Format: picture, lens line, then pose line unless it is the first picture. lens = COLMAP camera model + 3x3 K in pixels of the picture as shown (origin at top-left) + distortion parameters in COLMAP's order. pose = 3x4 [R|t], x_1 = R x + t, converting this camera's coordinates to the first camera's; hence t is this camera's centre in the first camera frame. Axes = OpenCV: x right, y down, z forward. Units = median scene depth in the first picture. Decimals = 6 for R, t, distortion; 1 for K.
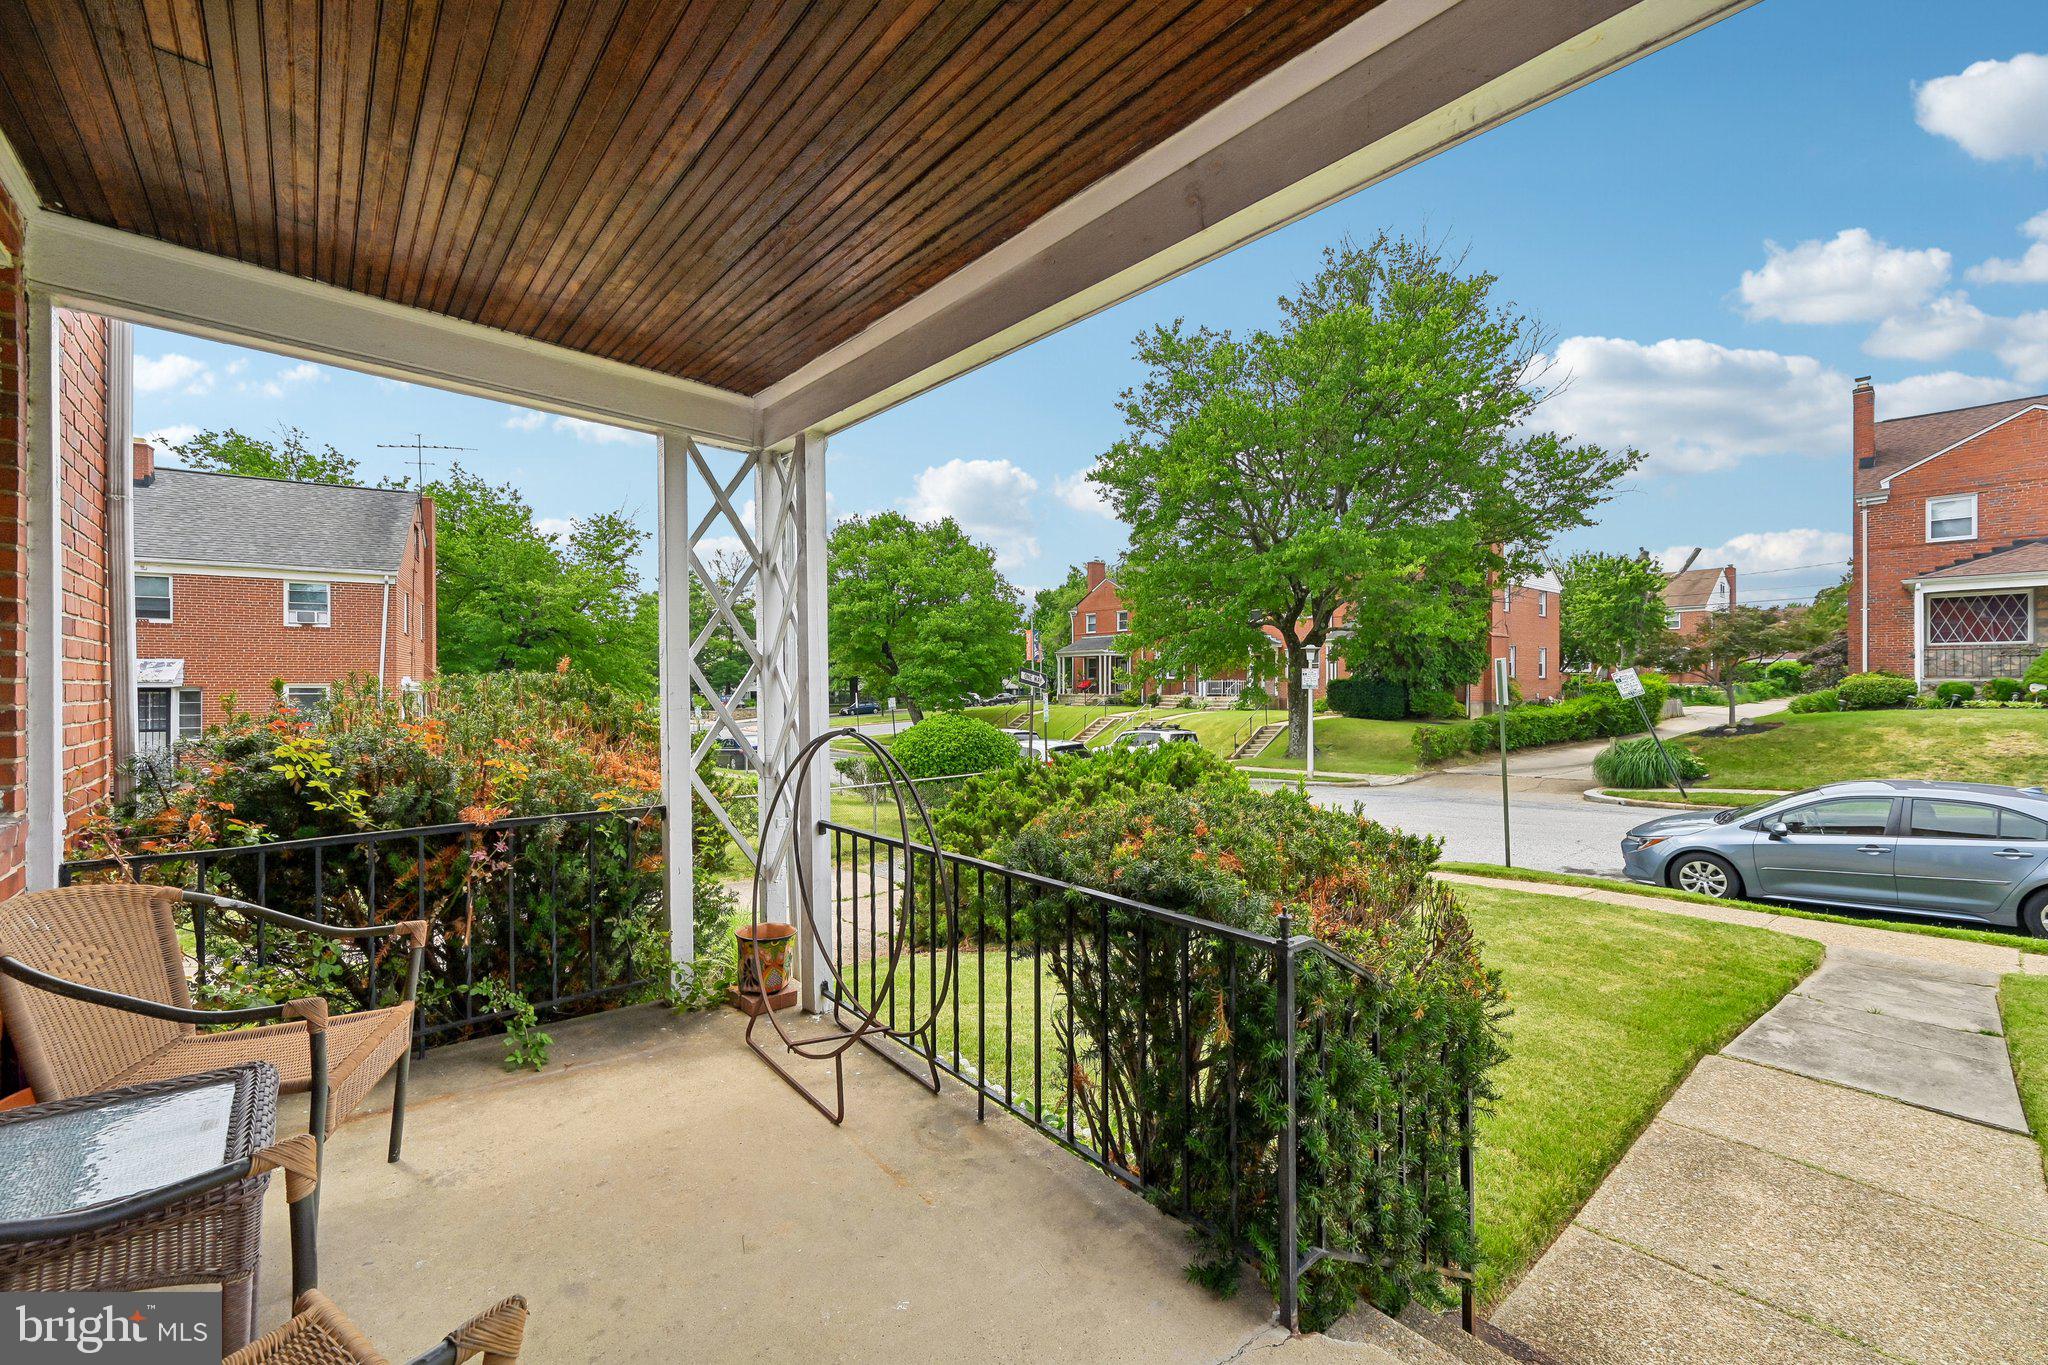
lens RADIAL K [[810.2, 0, 1030.9], [0, 810.2, 673.8], [0, 0, 1]] dist [-0.002484, -0.000125]
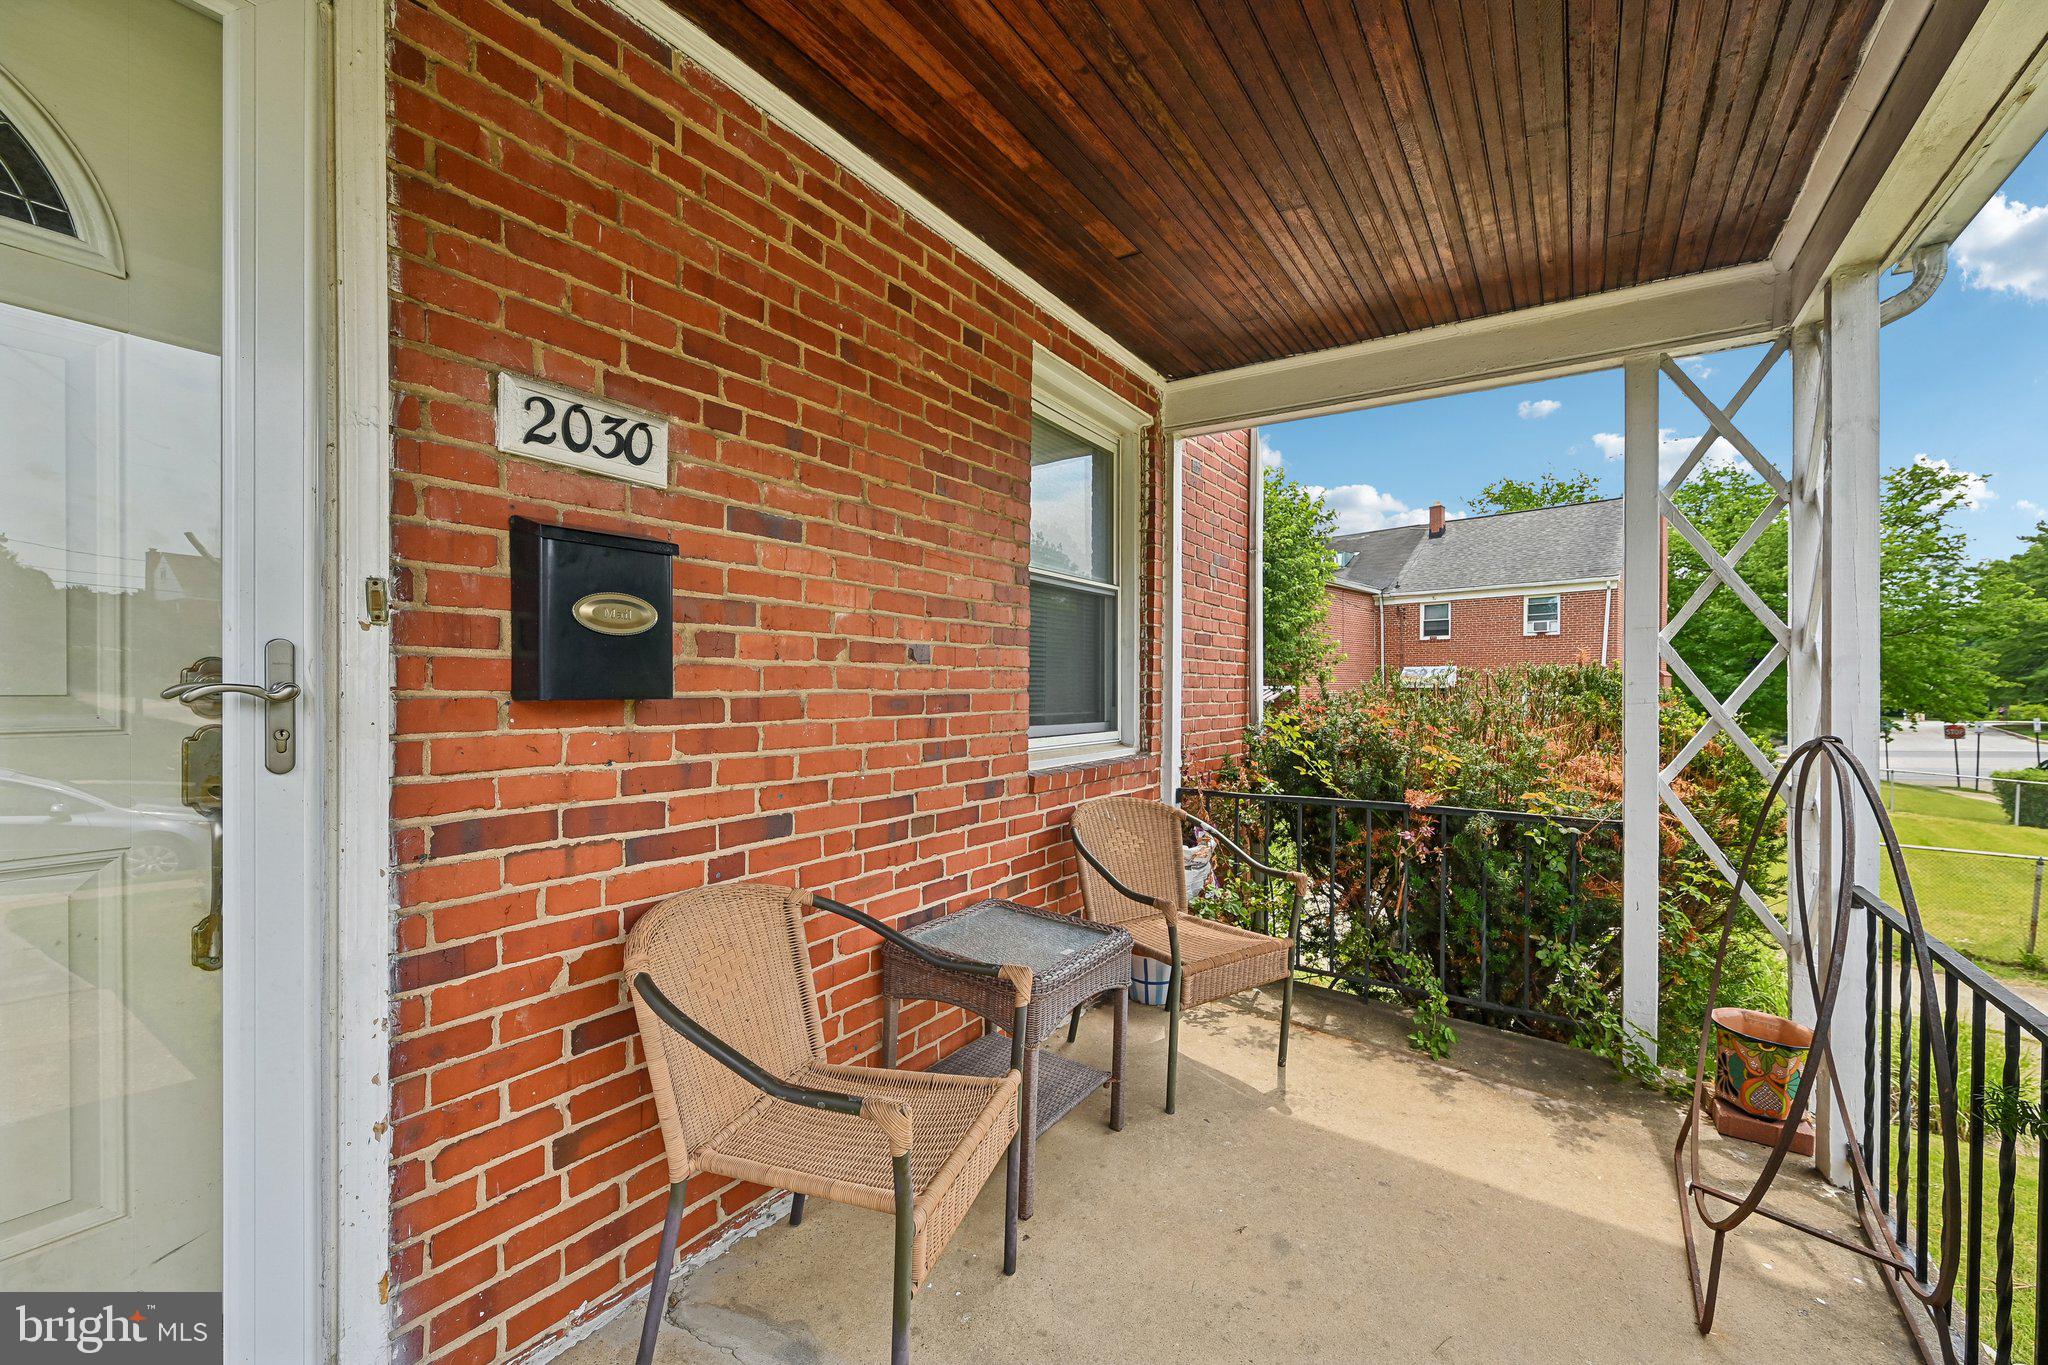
lens RADIAL K [[810.2, 0, 1040.0], [0, 810.2, 688.6], [0, 0, 1]] dist [-0.002484, -0.000125]
pose [[0.238389, 0.003459, -0.971164, 0.190489], [0.009424, 0.999938, 0.005875, 0.017977], [0.971124, -0.010553, 0.238342, 0.233732]]
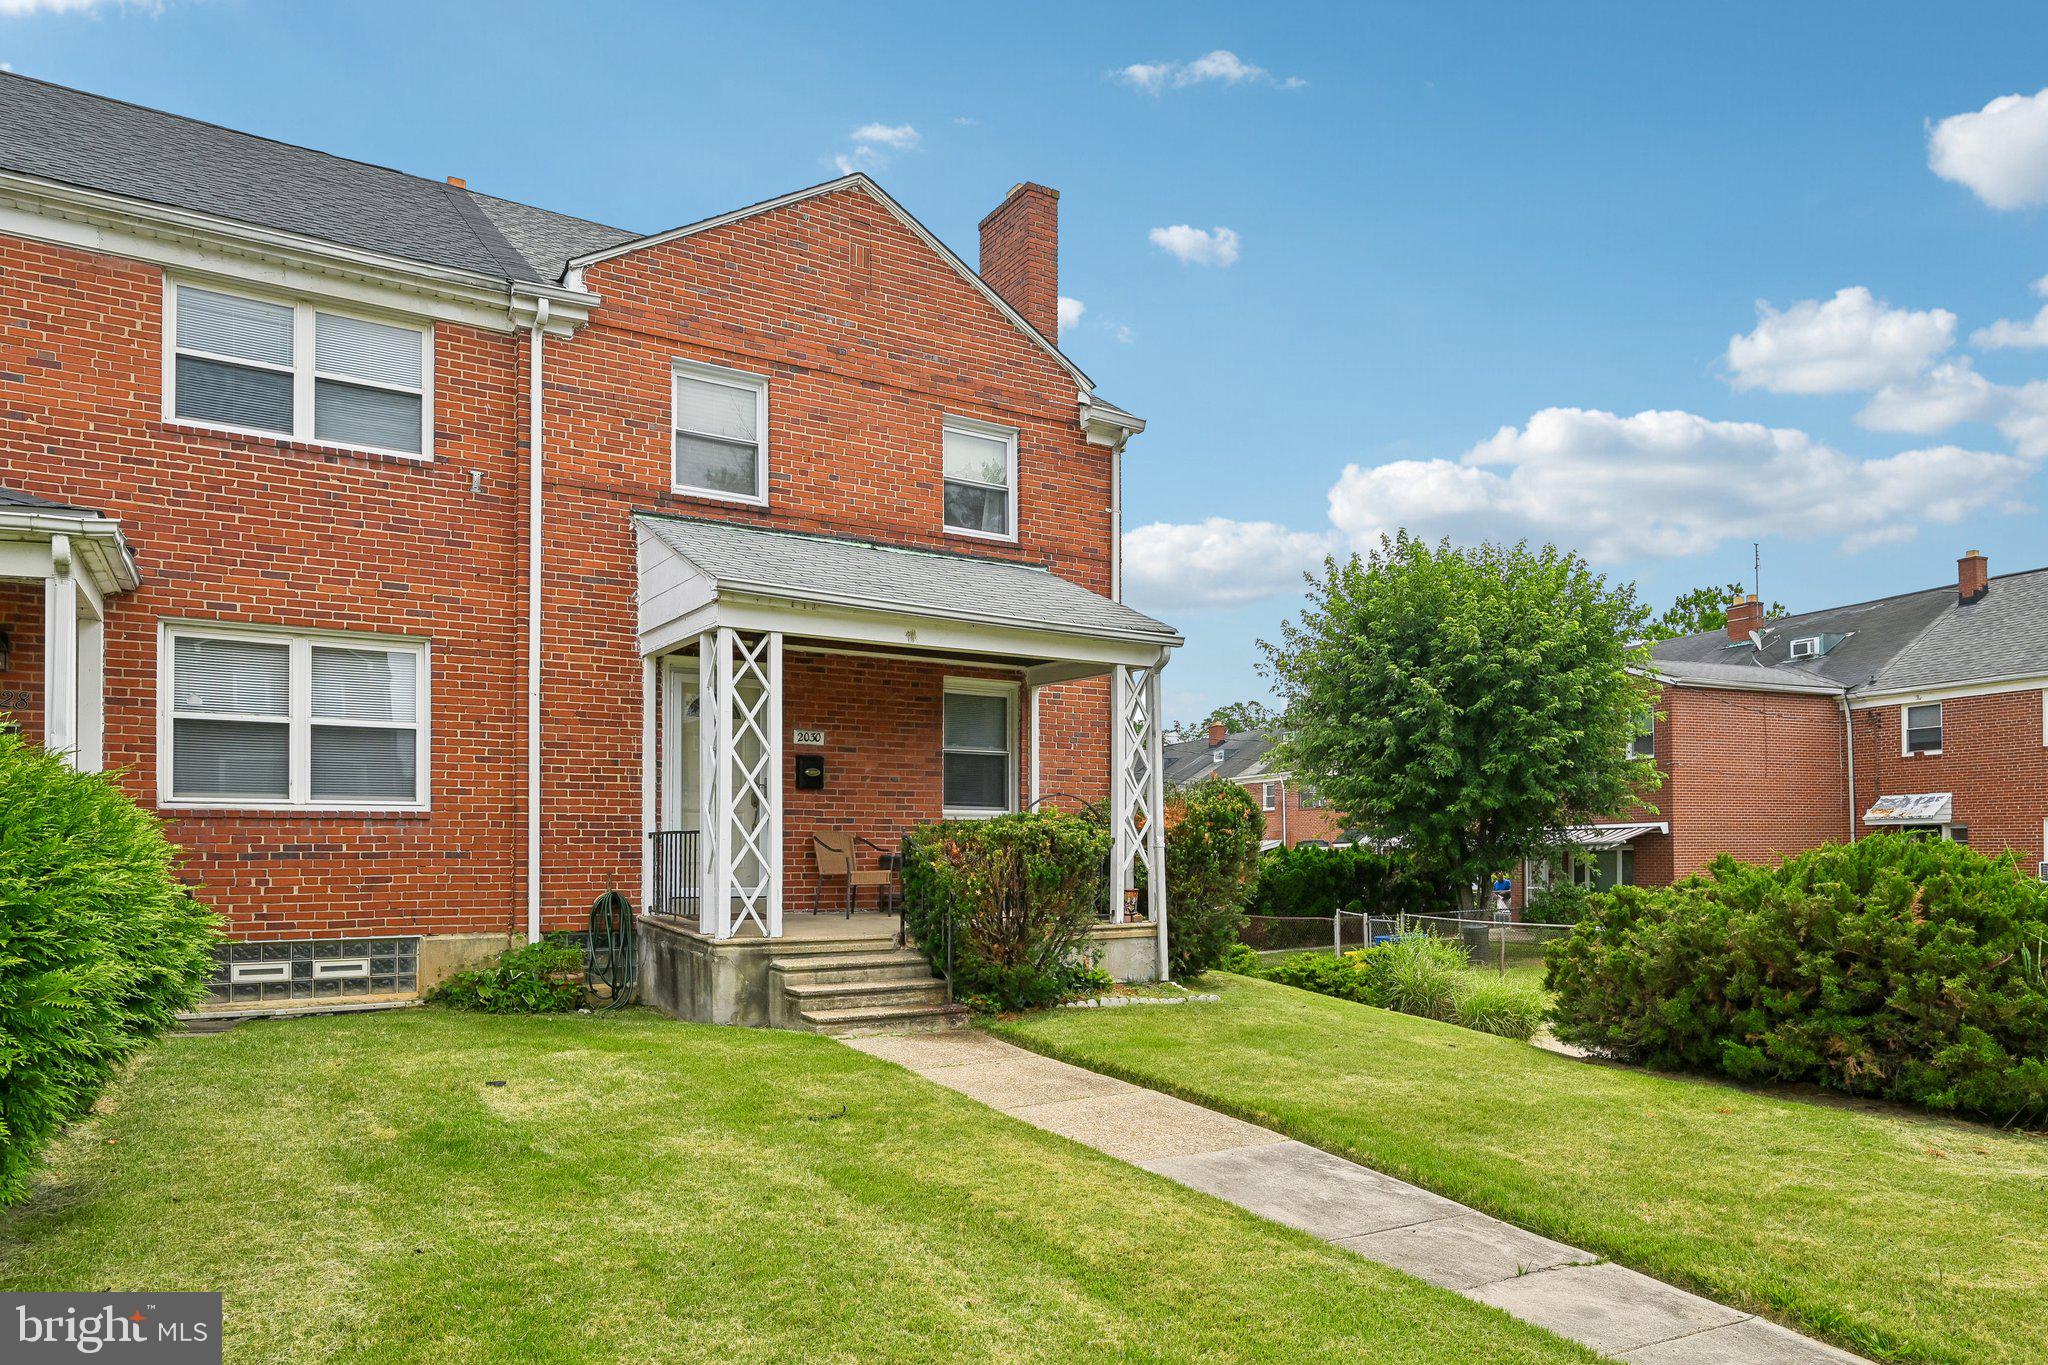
lens RADIAL K [[1287.7, 0, 1055.3], [0, 1287.7, 824.5], [0, 0, 1]] dist [-0.003649, 0.000245]
pose [[-0.143860, -0.021592, -0.989362, 2.363961], [0.015746, 0.999585, -0.024105, 0.166485], [0.989473, -0.019046, -0.143460, 1.010439]]
